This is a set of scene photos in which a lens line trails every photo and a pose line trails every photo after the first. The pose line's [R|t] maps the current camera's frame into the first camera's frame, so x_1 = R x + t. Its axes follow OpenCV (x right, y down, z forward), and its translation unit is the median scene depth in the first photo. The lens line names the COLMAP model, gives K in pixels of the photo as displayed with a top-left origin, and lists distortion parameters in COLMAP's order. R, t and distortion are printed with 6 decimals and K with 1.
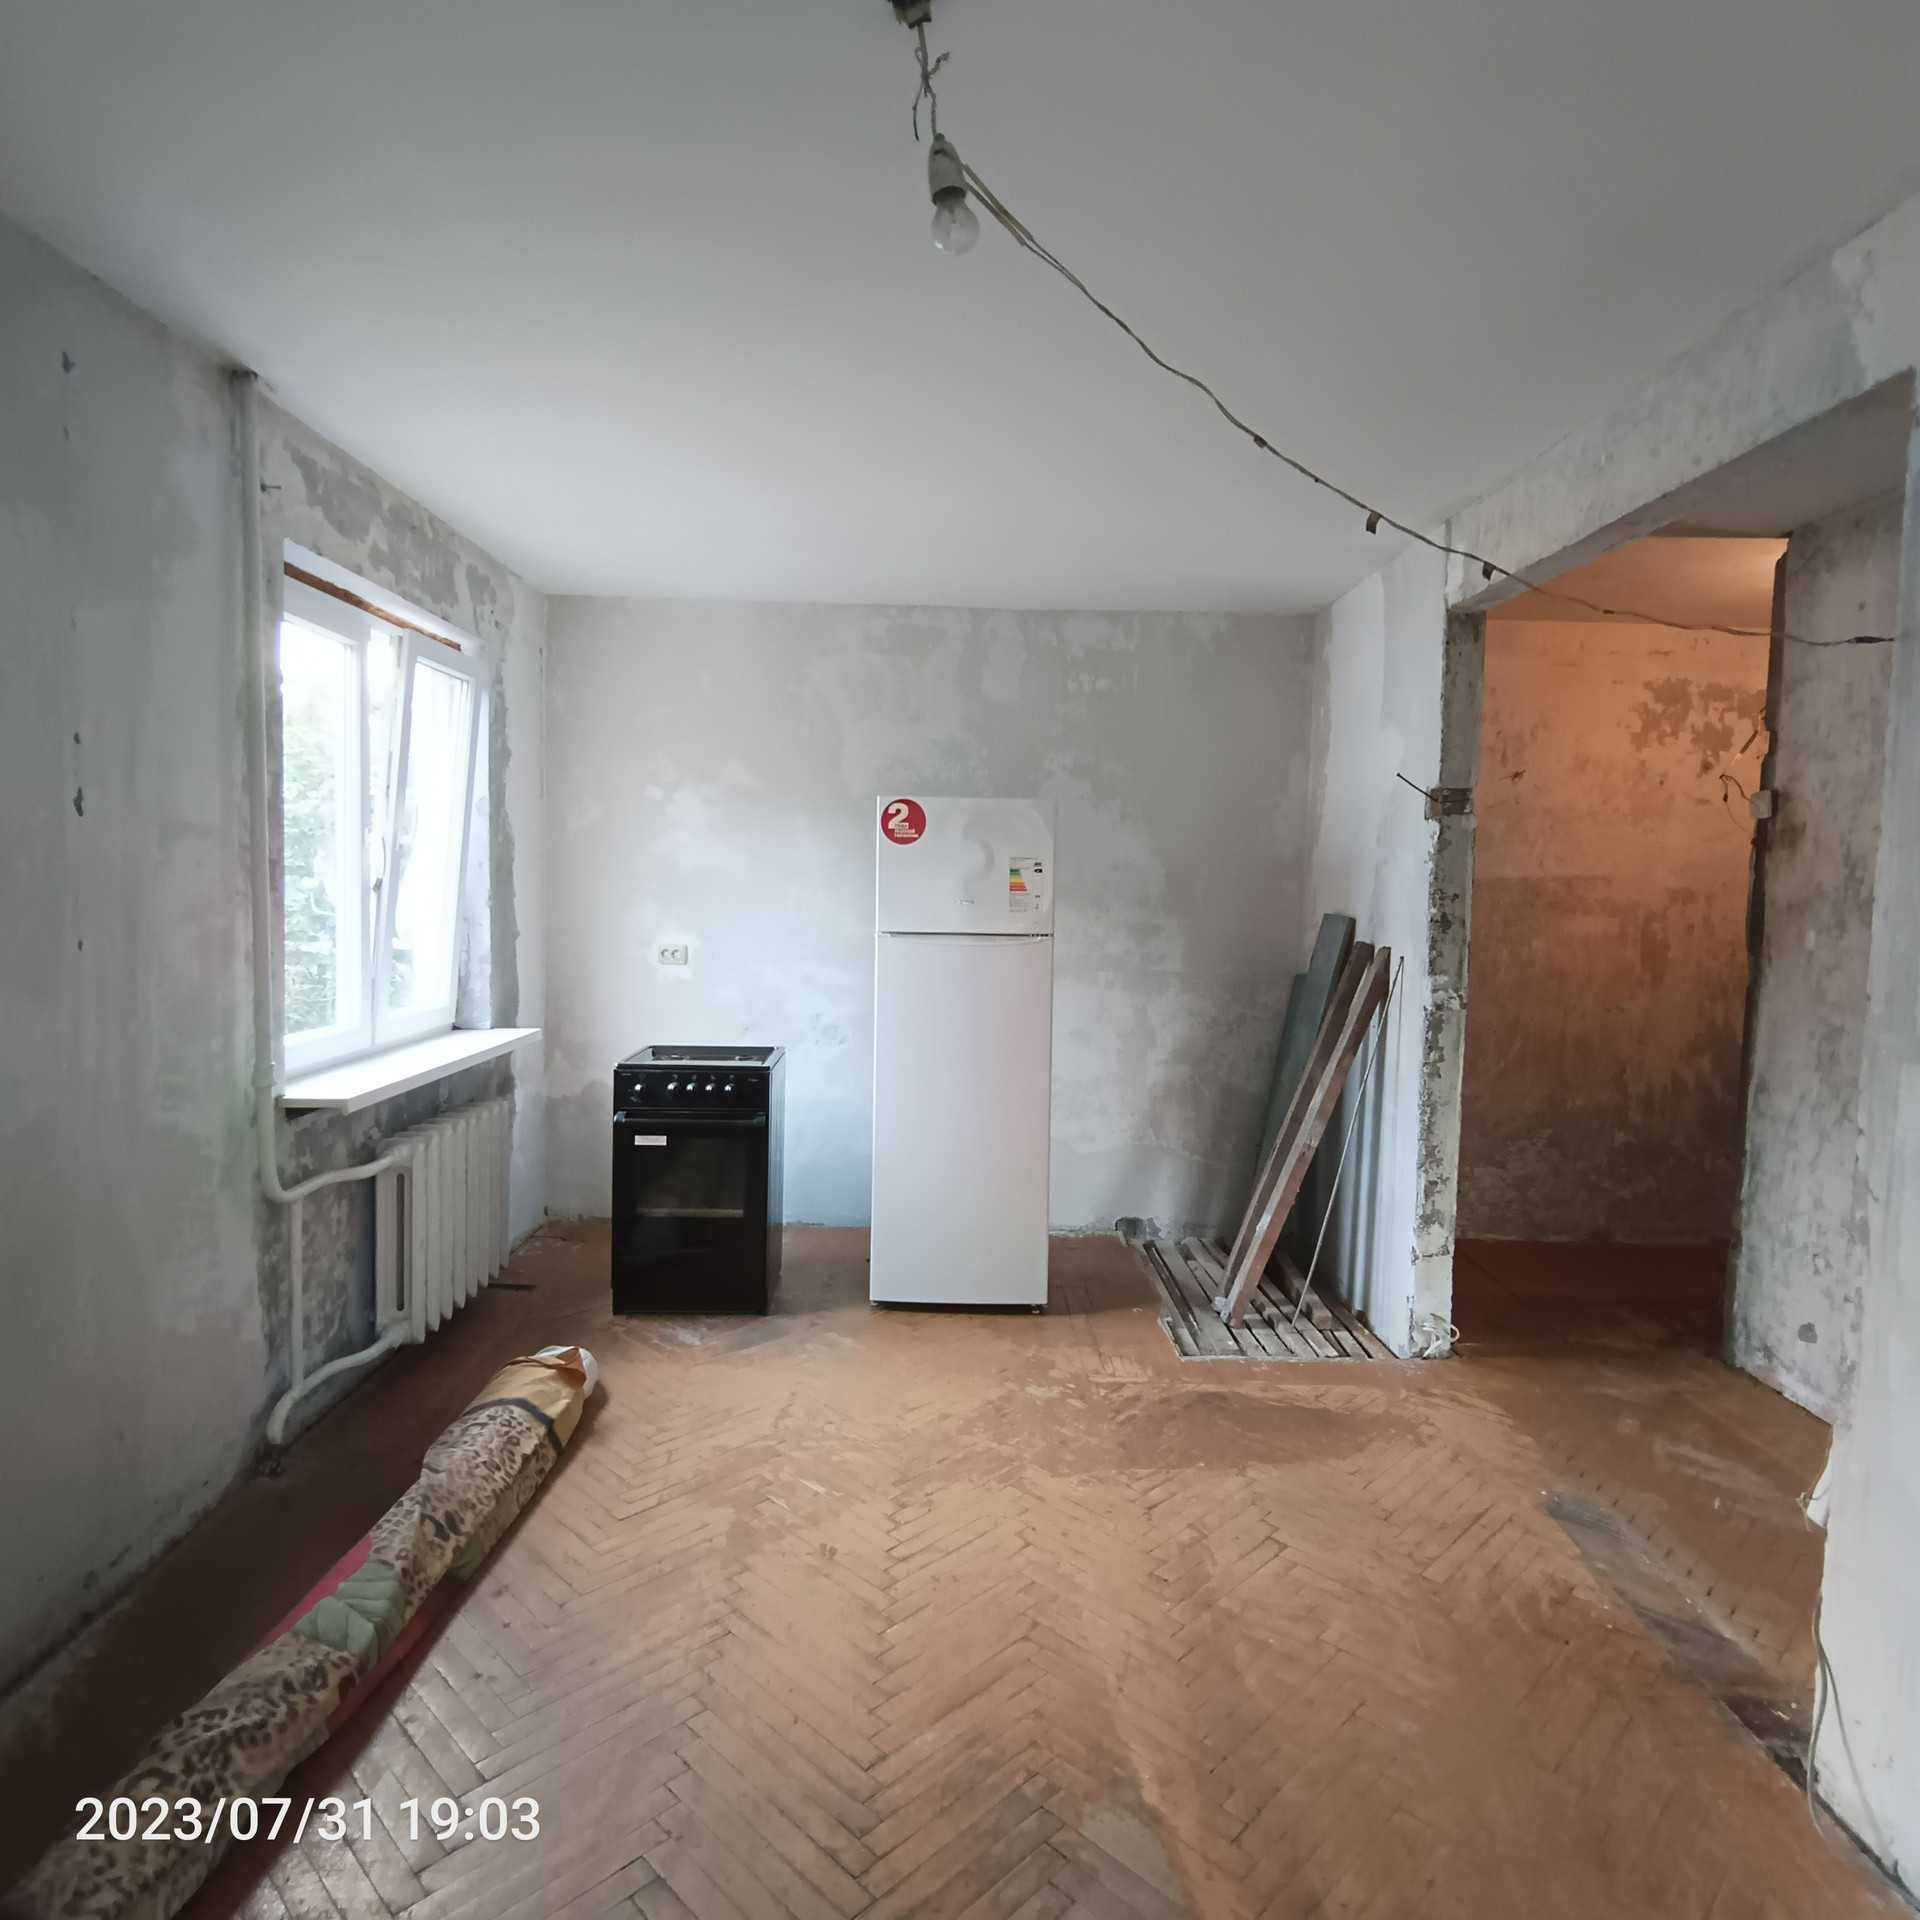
lens RADIAL K [[1224.2, 0, 963.3], [0, 1224.2, 960.7], [0, 0, 1]] dist [-0.006191, -0.000602]
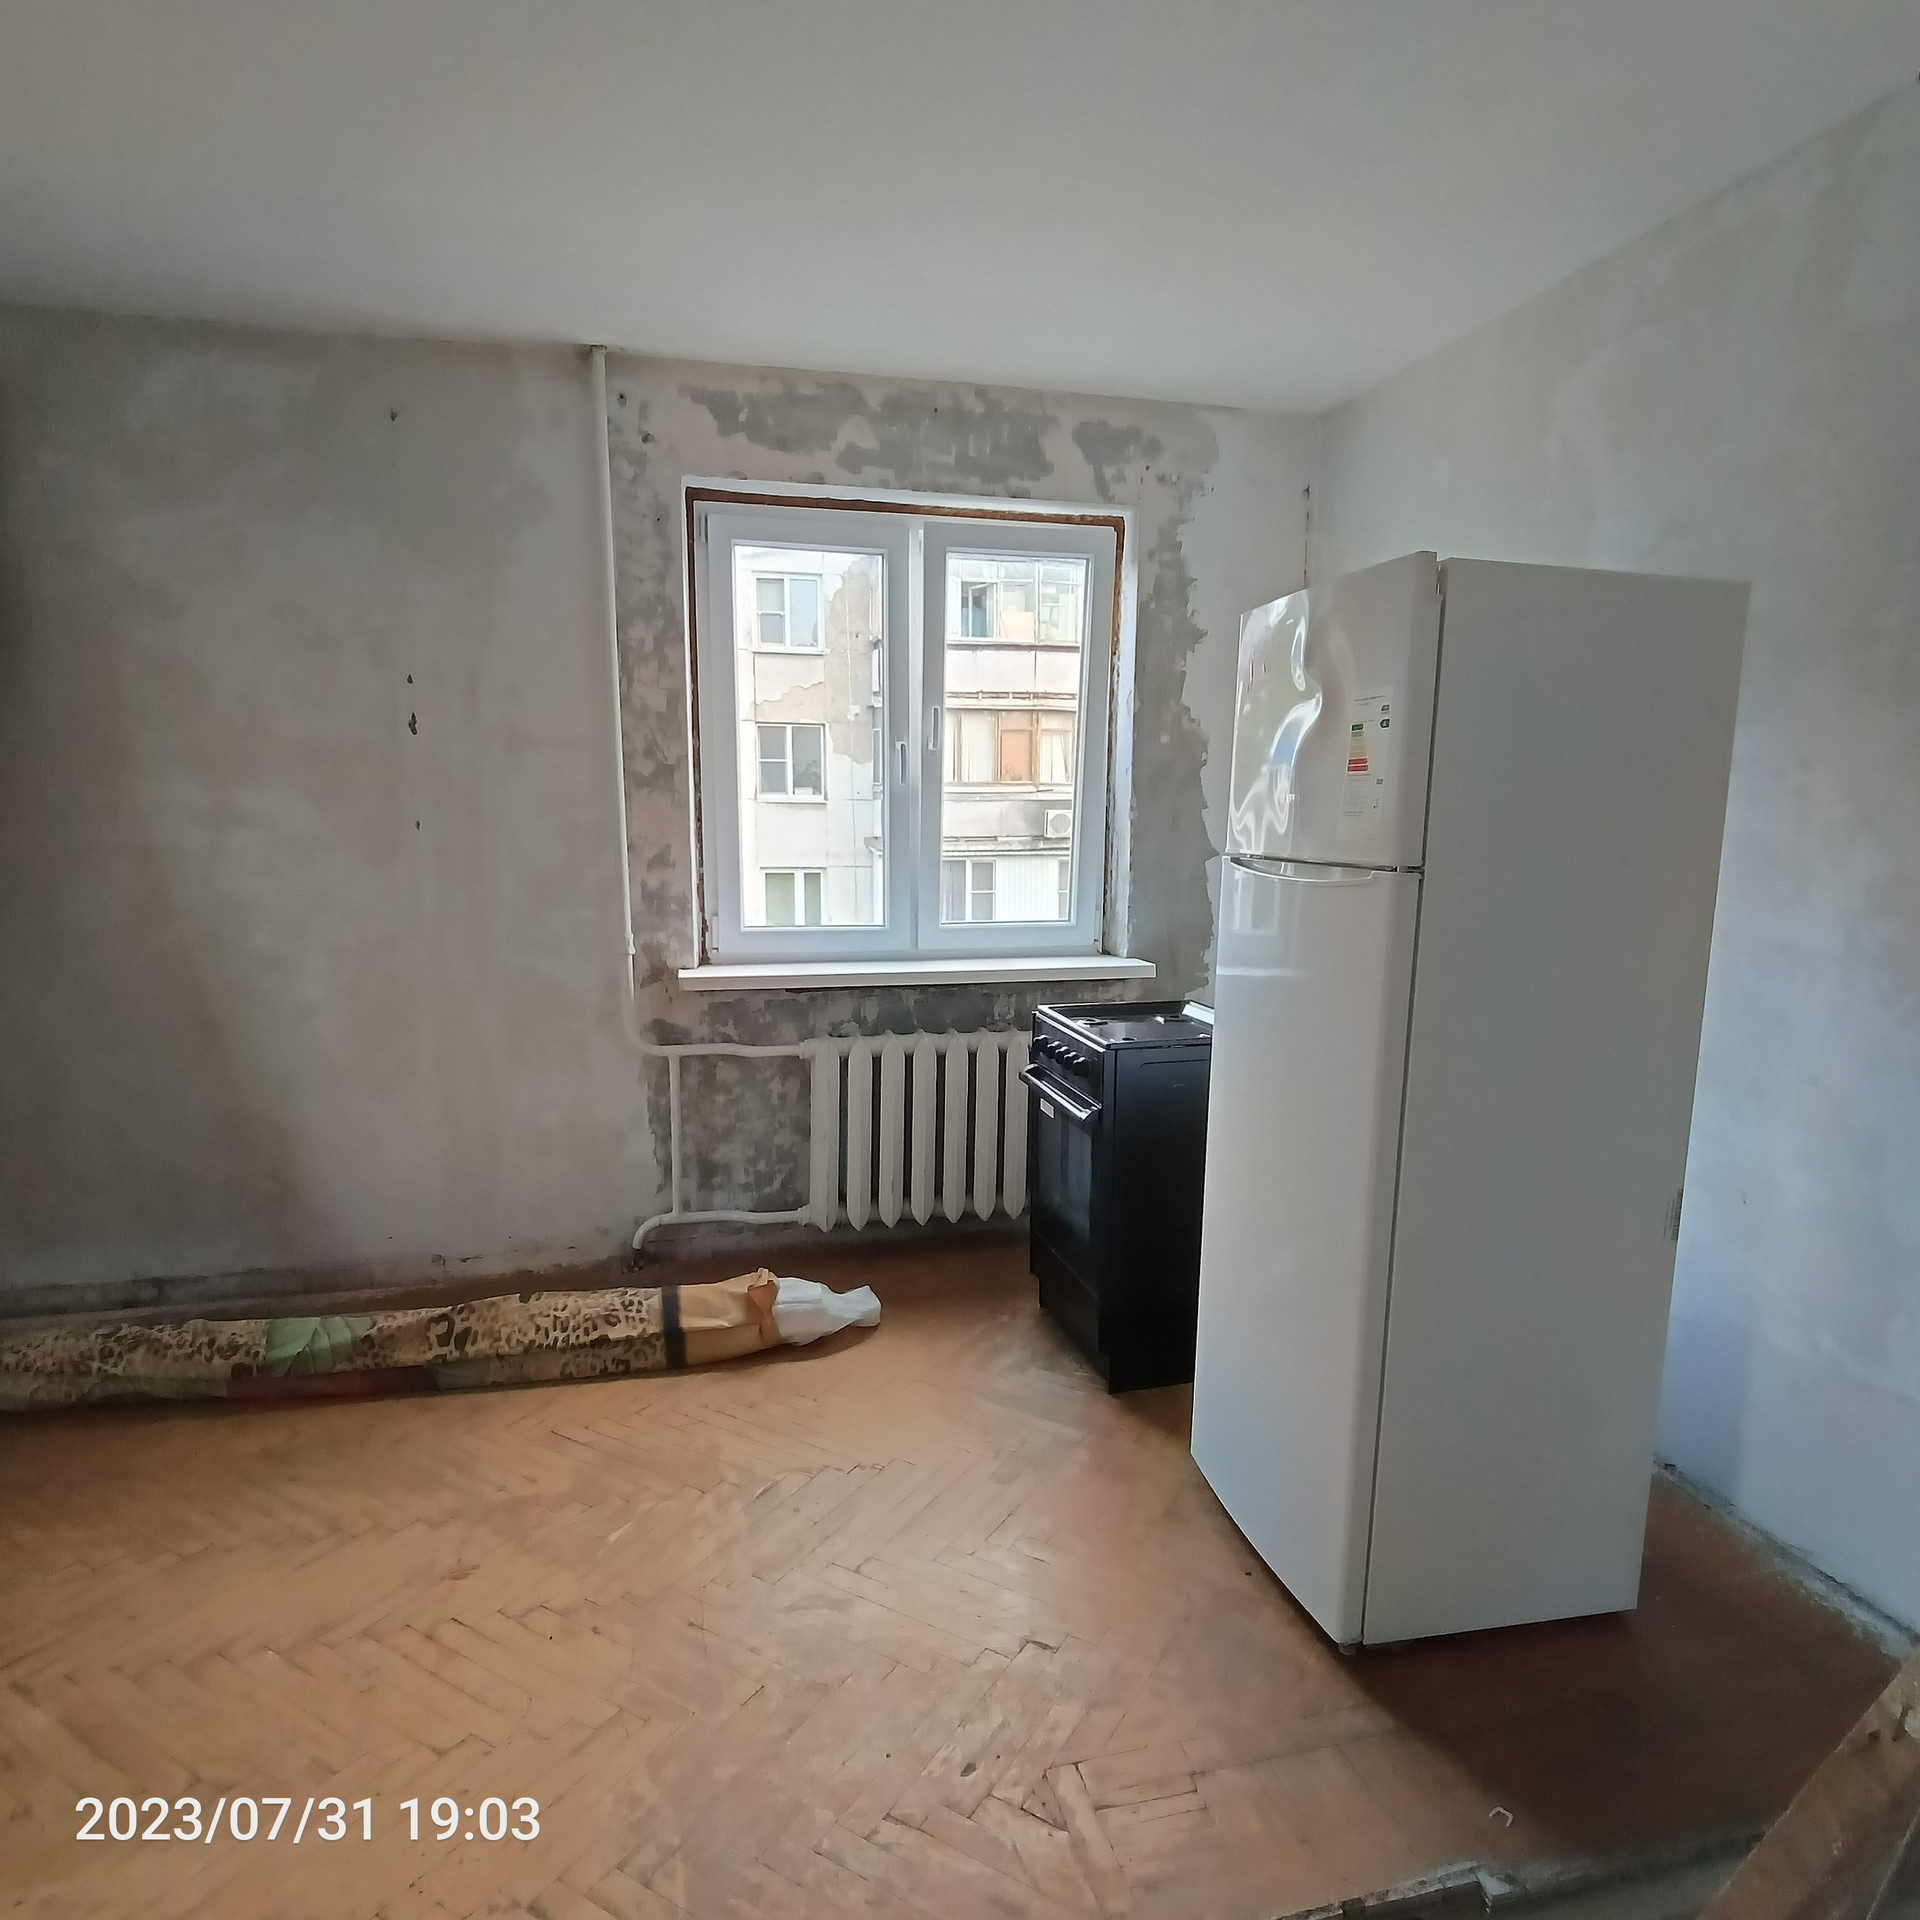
lens RADIAL K [[1224.2, 0, 955.7], [0, 1224.2, 958.4], [0, 0, 1]] dist [-0.006191, -0.000602]
pose [[0.213968, 0.107958, -0.970857, 0.697093], [-0.065010, 0.993244, 0.096120, -0.030063], [0.974675, 0.042549, 0.219540, 1.095012]]
